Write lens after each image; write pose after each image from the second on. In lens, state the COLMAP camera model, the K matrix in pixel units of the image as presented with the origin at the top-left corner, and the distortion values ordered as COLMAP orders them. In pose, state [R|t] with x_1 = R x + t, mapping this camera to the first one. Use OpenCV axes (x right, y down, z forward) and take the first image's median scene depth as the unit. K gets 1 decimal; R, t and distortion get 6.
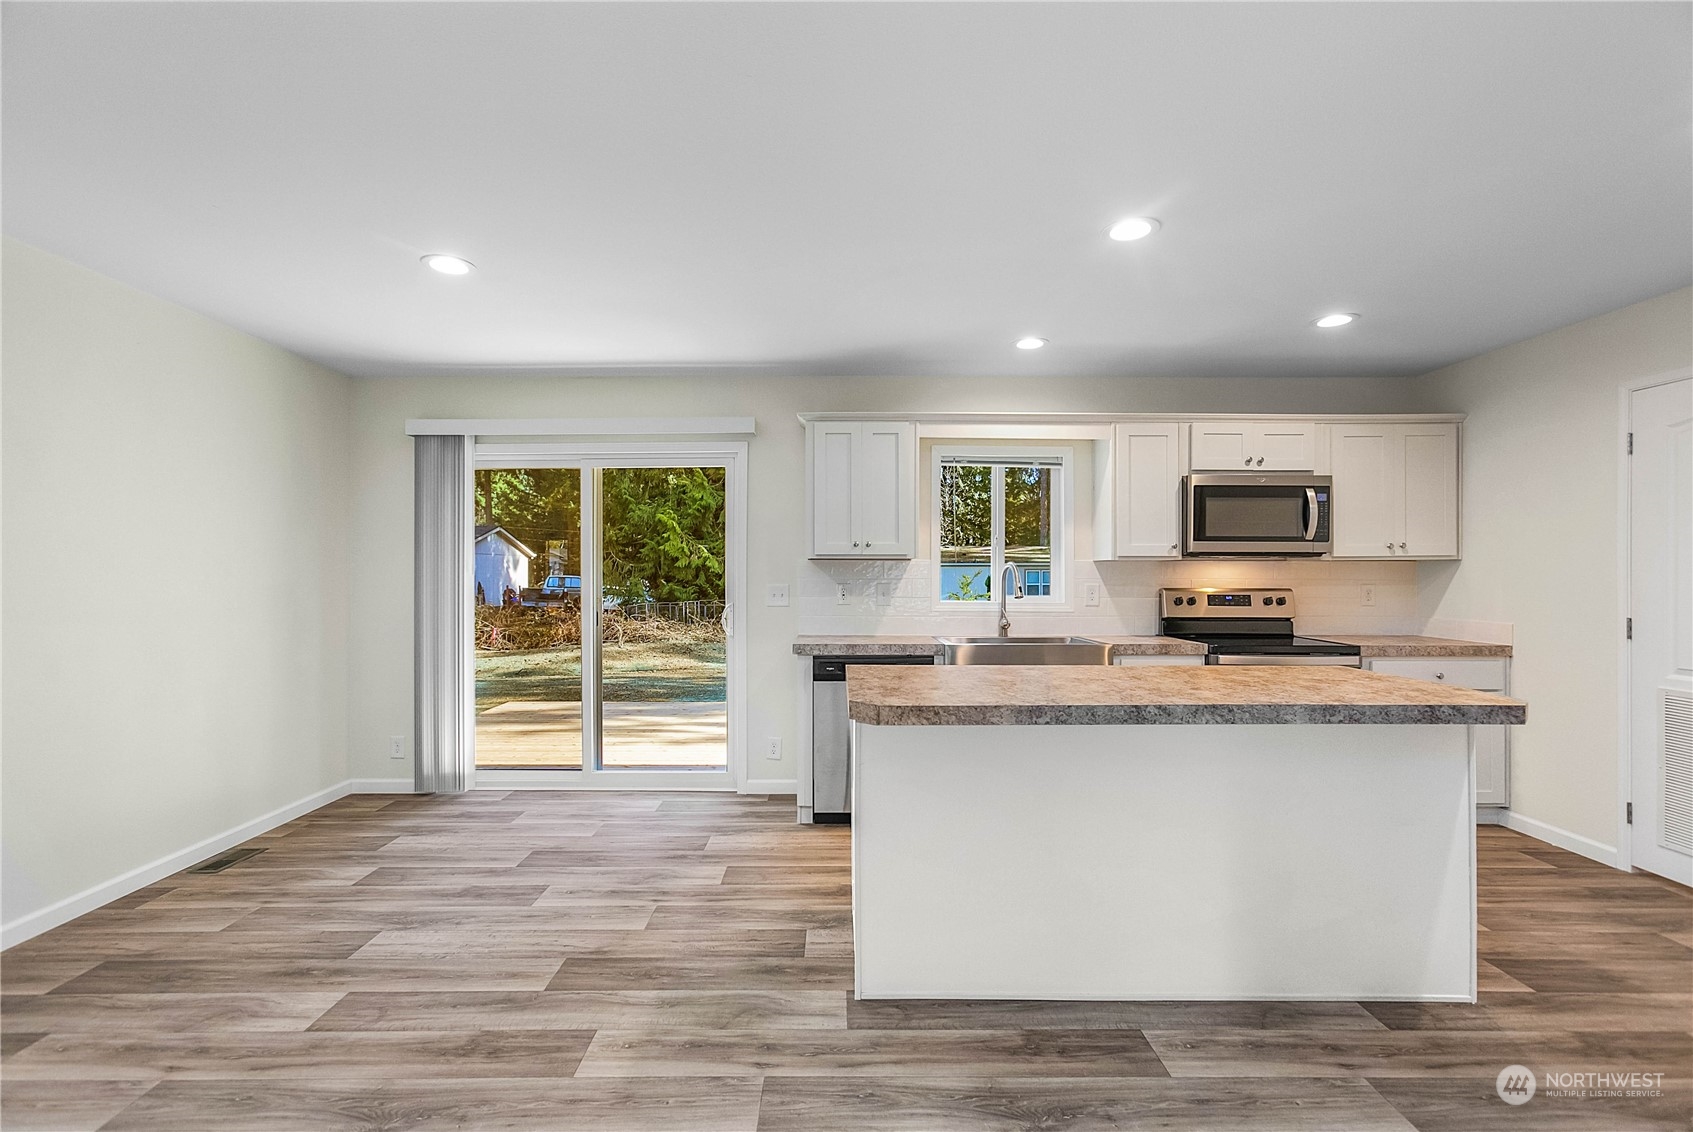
lens RADIAL K [[768.1, 0, 829.1], [0, 768.1, 566.1], [0, 0, 1]] dist [-0.007322, 0.008083]
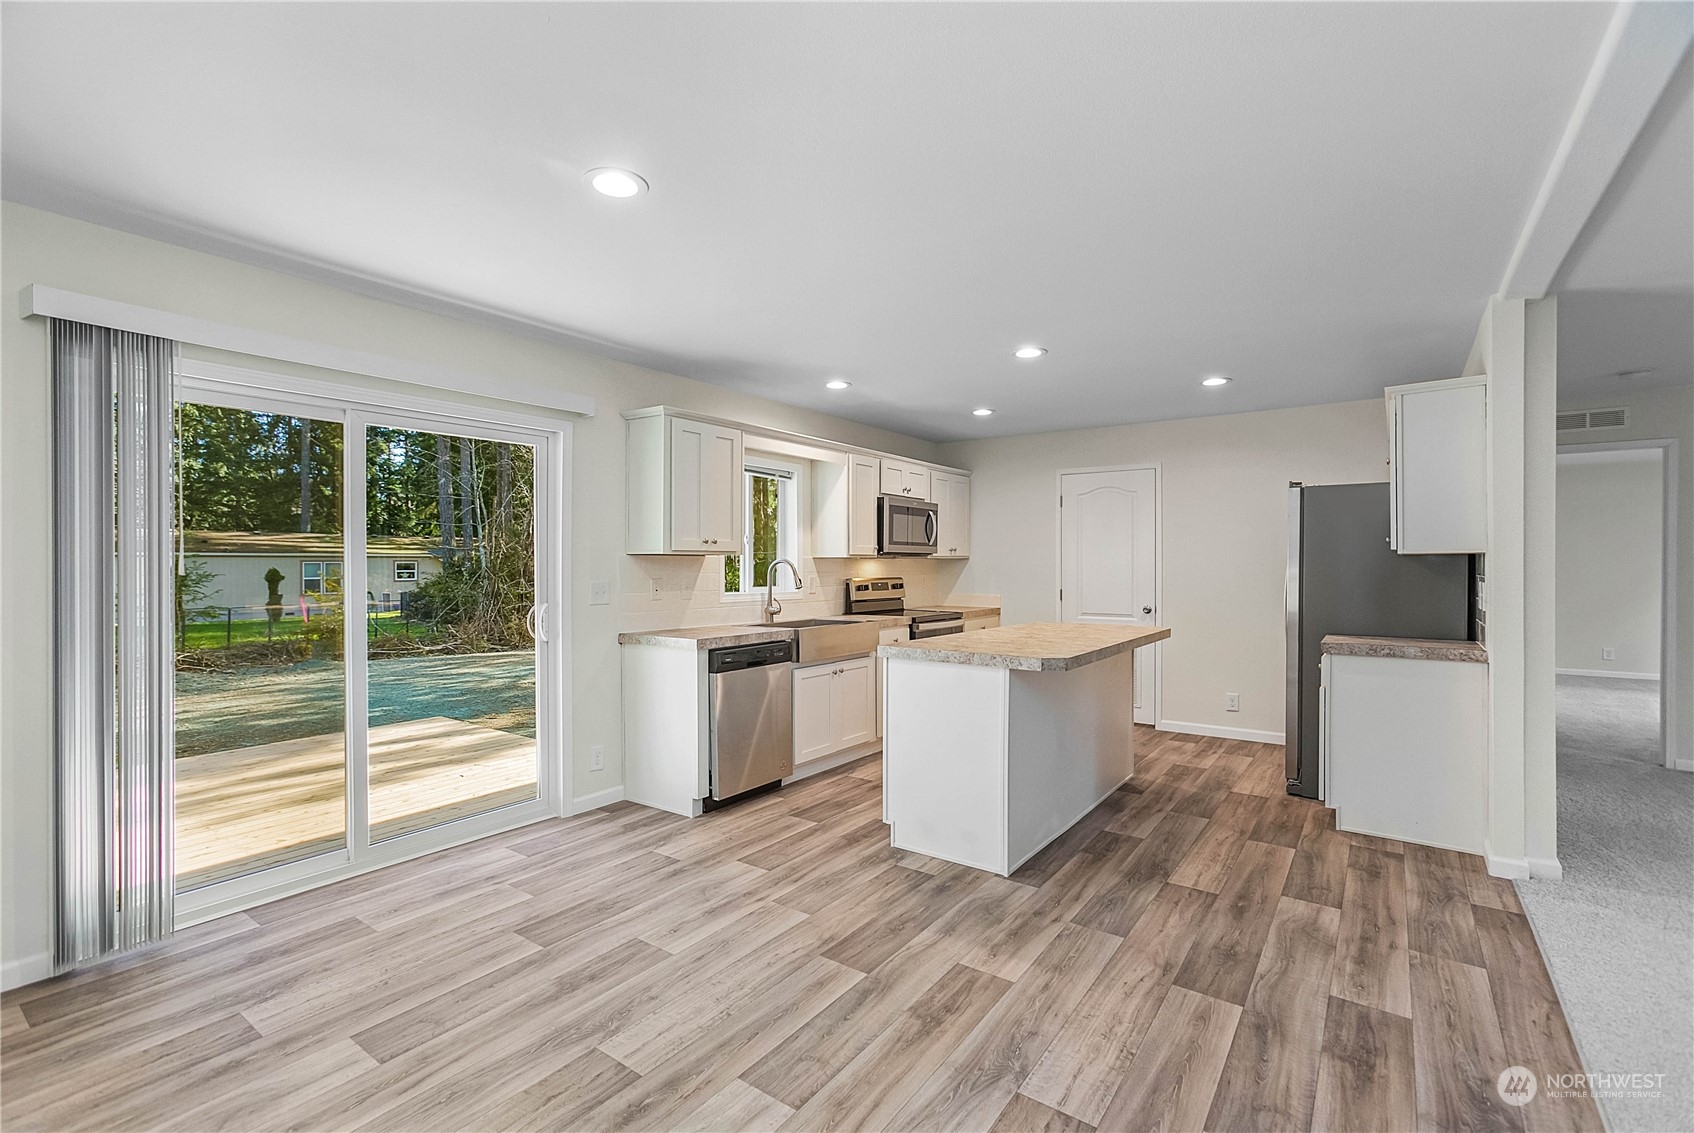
lens RADIAL K [[768.6, 0, 851.3], [0, 768.6, 564.2], [0, 0, 1]] dist [-0.007322, 0.008083]
pose [[0.579662, -0.002301, 0.814854, -0.708579], [-0.005801, 0.999959, 0.006950, -0.004955], [-0.814836, -0.008755, 0.579625, 0.241873]]
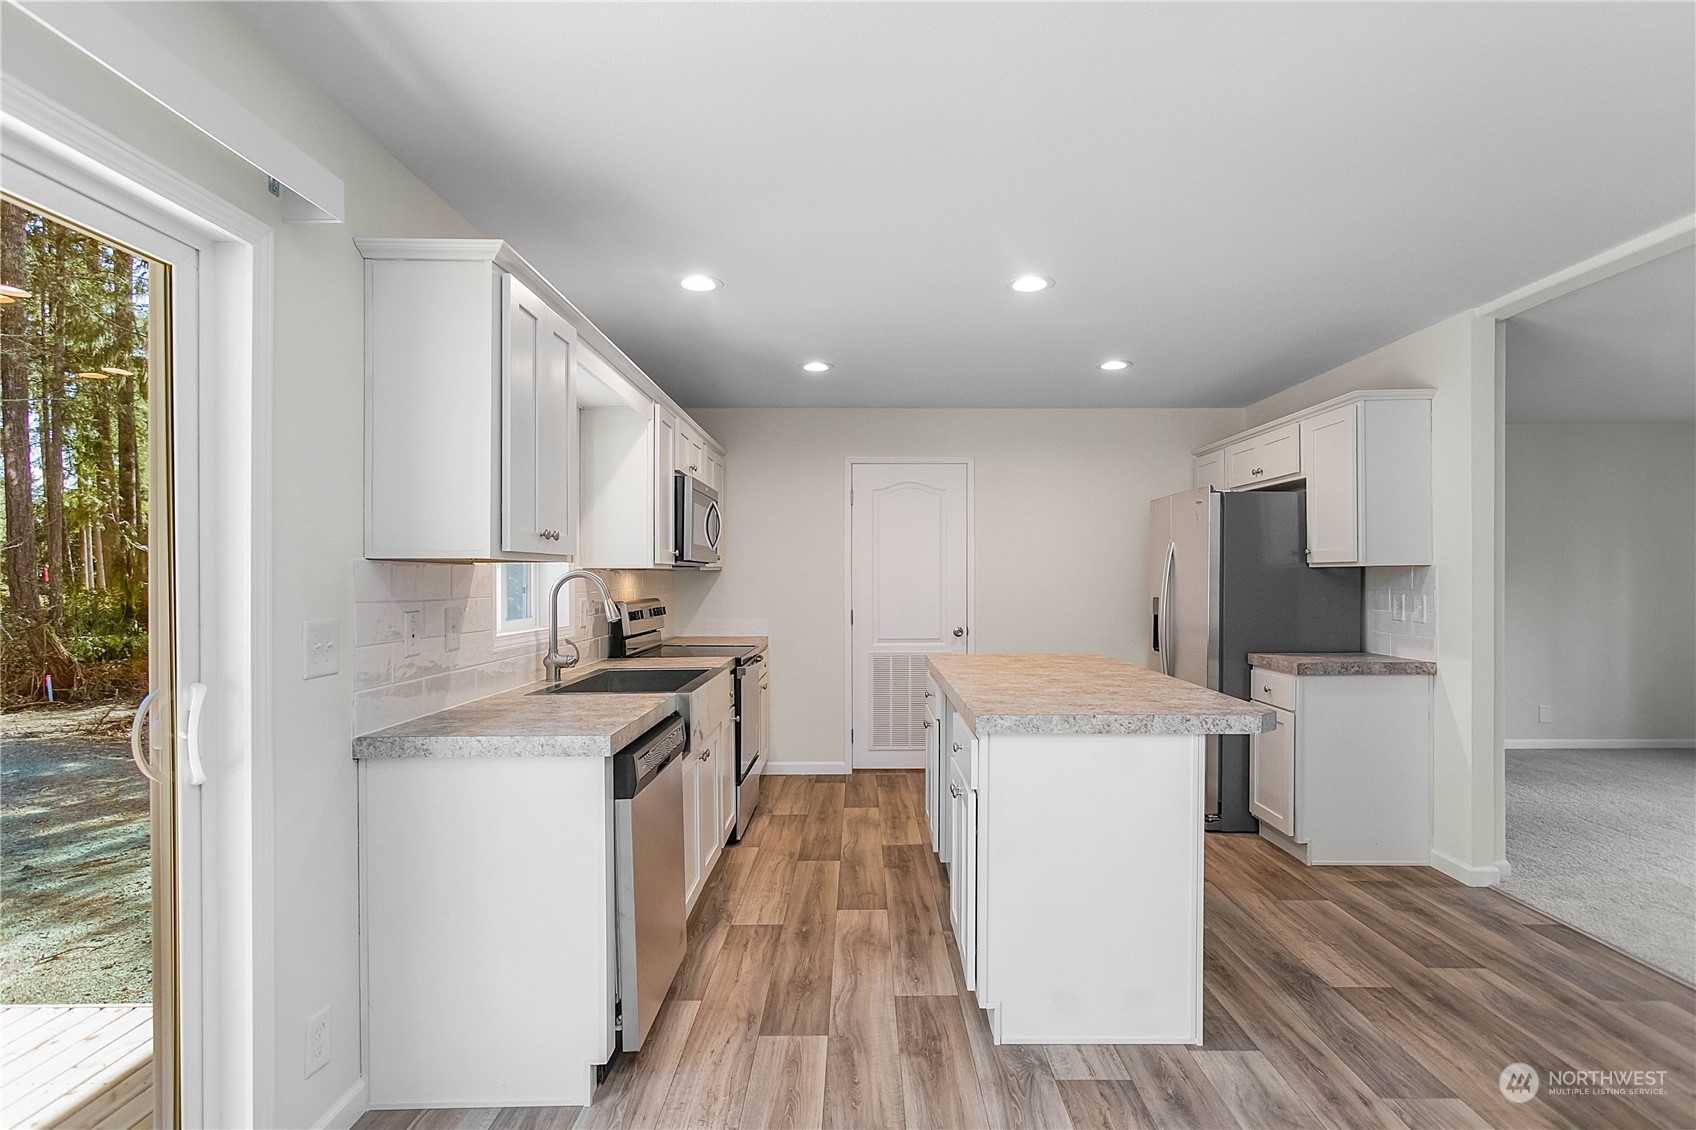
lens RADIAL K [[853.9, 0, 873.3], [0, 853.9, 581.3], [0, 0, 1]] dist [0.001440, 0.004160]
pose [[-0.018276, -0.005507, 0.999818, -0.558137], [-0.006364, 0.999965, 0.005392, -0.000530], [-0.999813, -0.006264, -0.018311, 0.799913]]
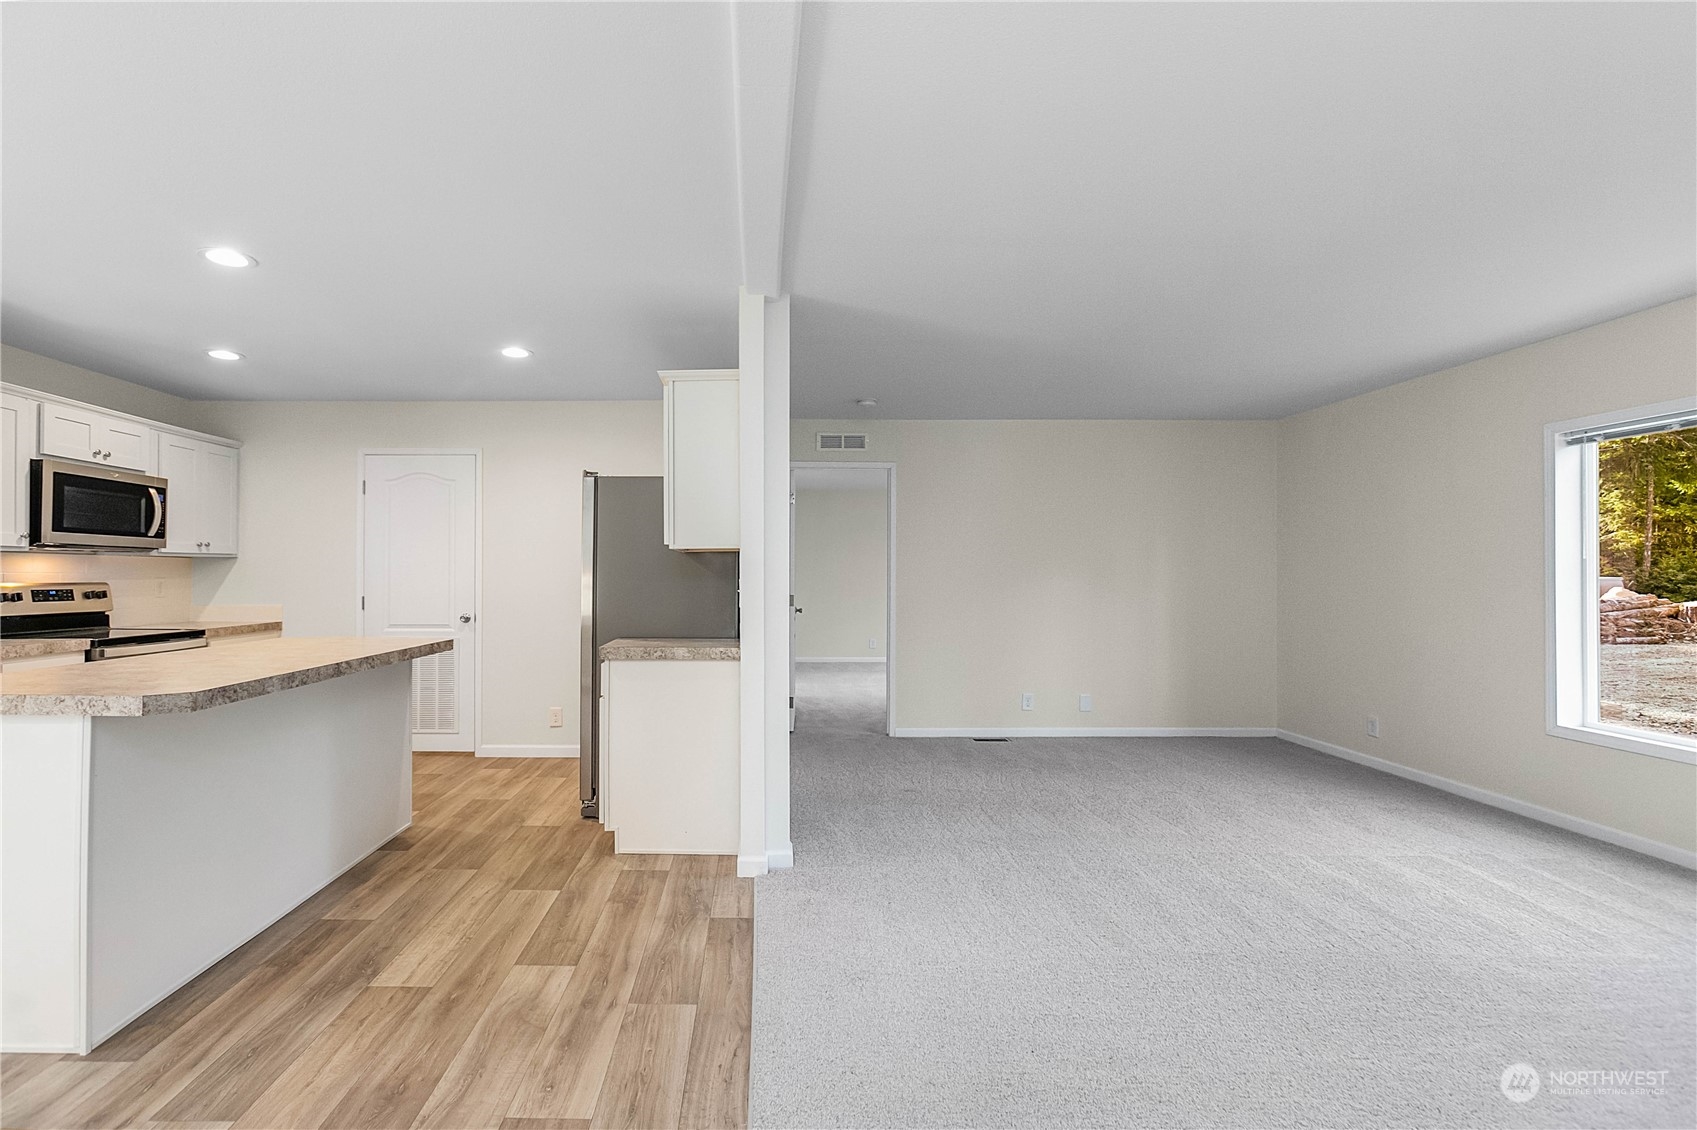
lens RADIAL K [[770.0, 0, 769.5], [0, 770.0, 581.9], [0, 0, 1]] dist [-0.007322, 0.008083]
pose [[-0.011307, -0.004325, 0.999927, -0.465267], [-0.013122, 0.999905, 0.004177, 0.014065], [-0.999850, -0.013074, -0.011363, 0.142328]]
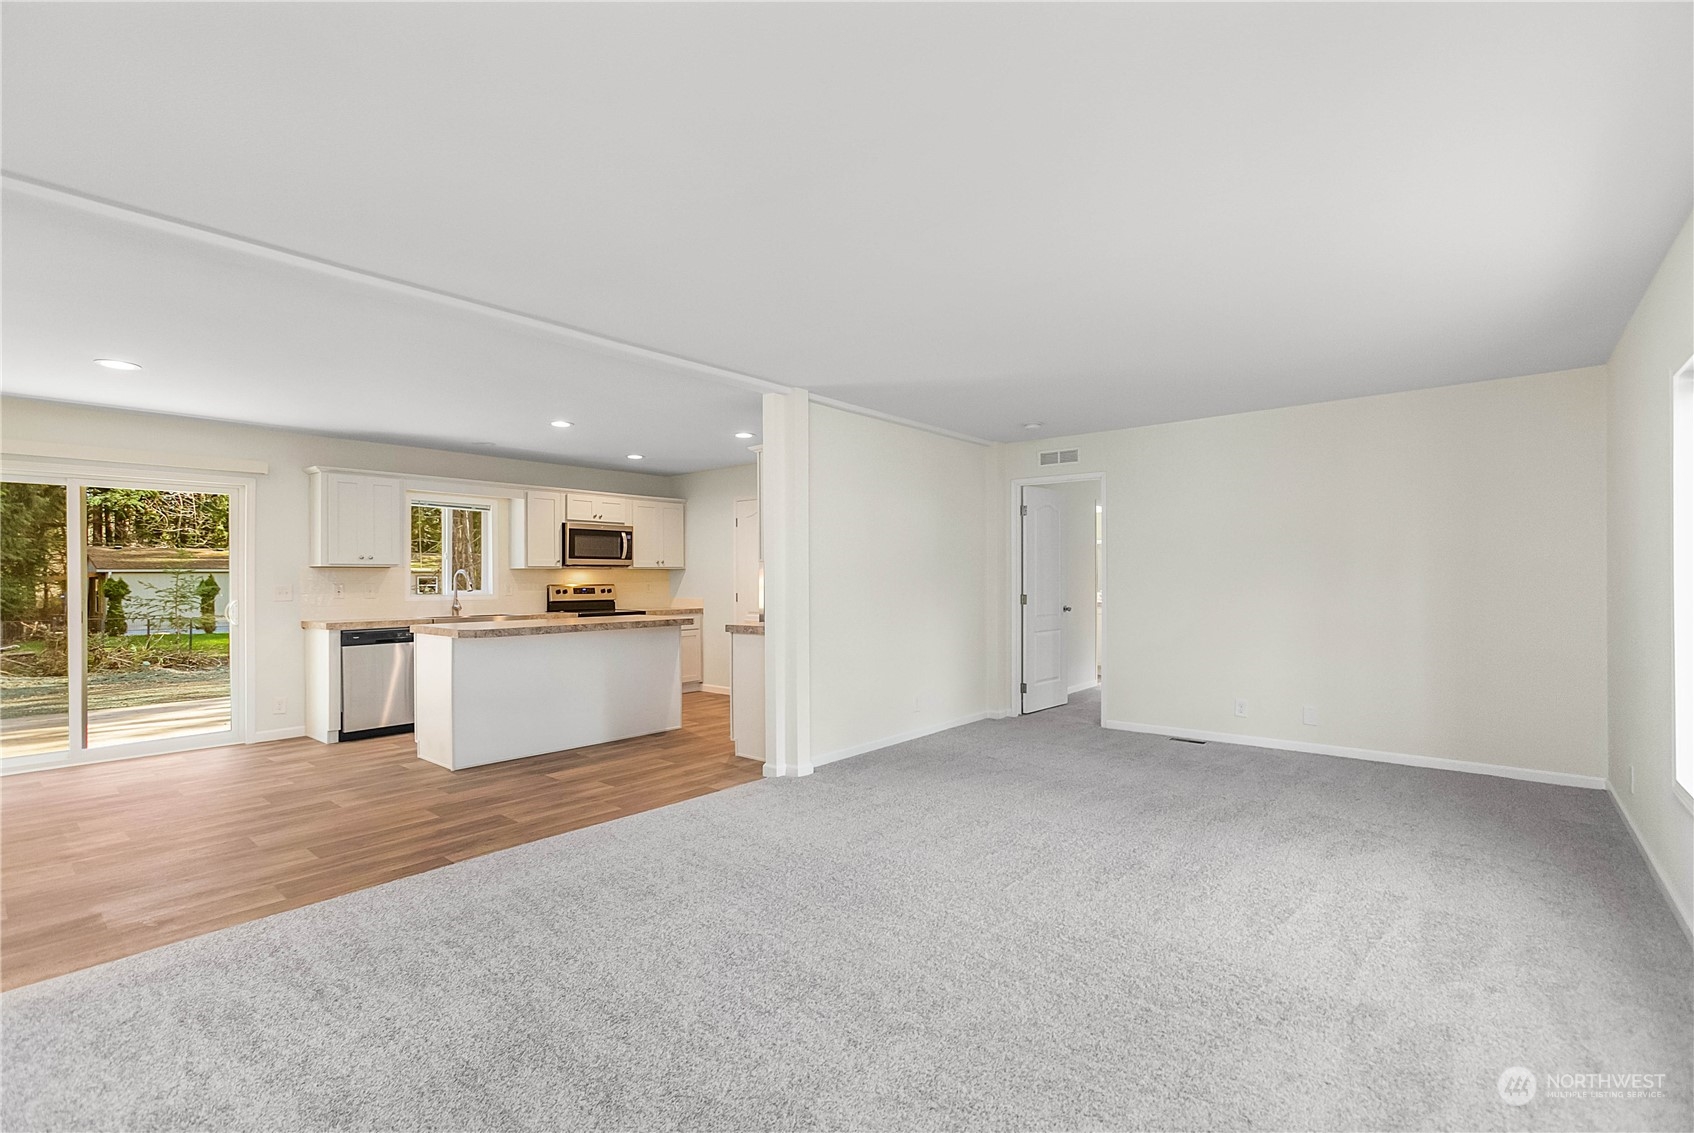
lens RADIAL K [[768.6, 0, 848.5], [0, 768.6, 578.0], [0, 0, 1]] dist [-0.007322, 0.008083]
pose [[0.641327, -0.005240, 0.767249, -0.513351], [0.000170, 0.999978, 0.006687, 0.002273], [-0.767267, -0.004158, 0.641314, -0.704148]]
